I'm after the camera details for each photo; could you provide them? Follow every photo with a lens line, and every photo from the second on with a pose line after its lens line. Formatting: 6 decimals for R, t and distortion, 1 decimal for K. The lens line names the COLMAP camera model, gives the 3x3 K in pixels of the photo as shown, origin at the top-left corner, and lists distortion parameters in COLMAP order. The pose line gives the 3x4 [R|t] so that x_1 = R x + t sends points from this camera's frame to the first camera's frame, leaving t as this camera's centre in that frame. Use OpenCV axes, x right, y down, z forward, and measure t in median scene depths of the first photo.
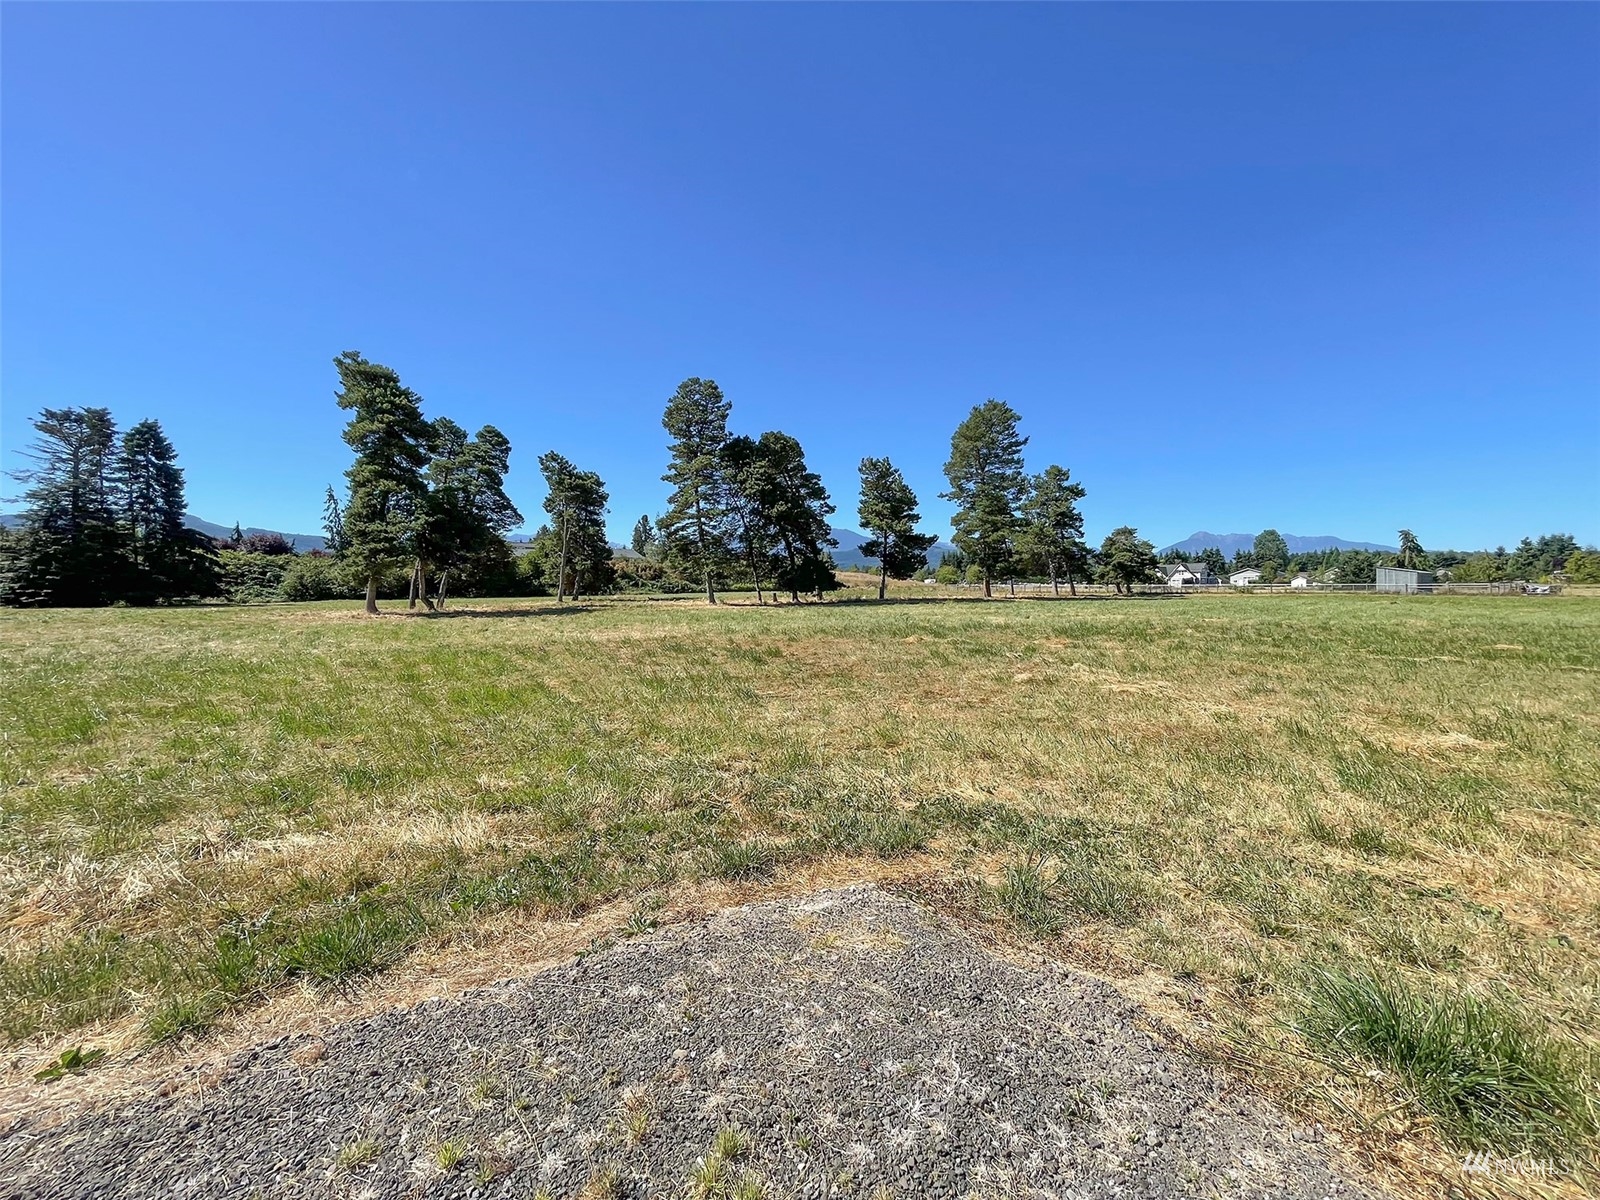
lens RADIAL K [[644.4, 0, 800.0], [0, 644.4, 600.0], [0, 0, 1]] dist [-0.002072, -0.000309]
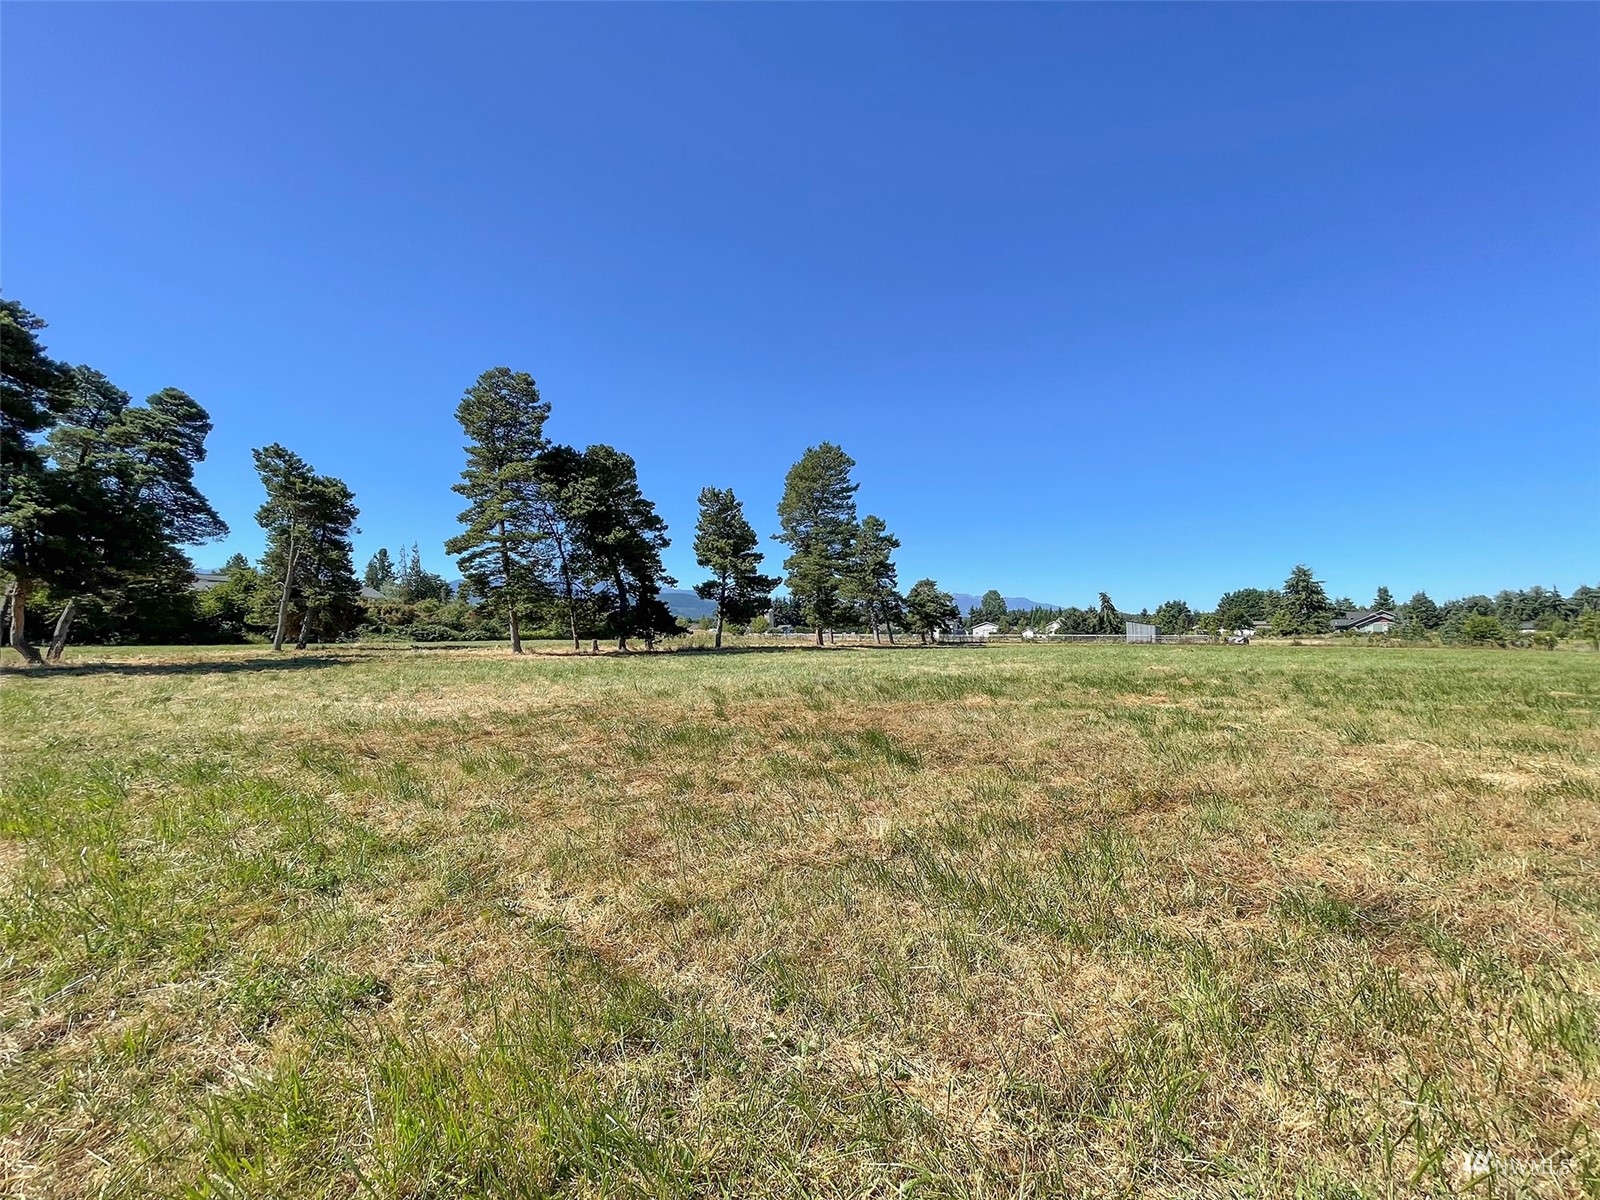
lens RADIAL K [[641.1, 0, 800.0], [0, 641.1, 600.0], [0, 0, 1]] dist [-0.022262, 0.006678]
pose [[0.935932, 0.025953, 0.351224, -0.081730], [0.001797, 0.996916, -0.078453, 0.002919], [-0.352177, 0.074058, 0.932999, 0.144342]]
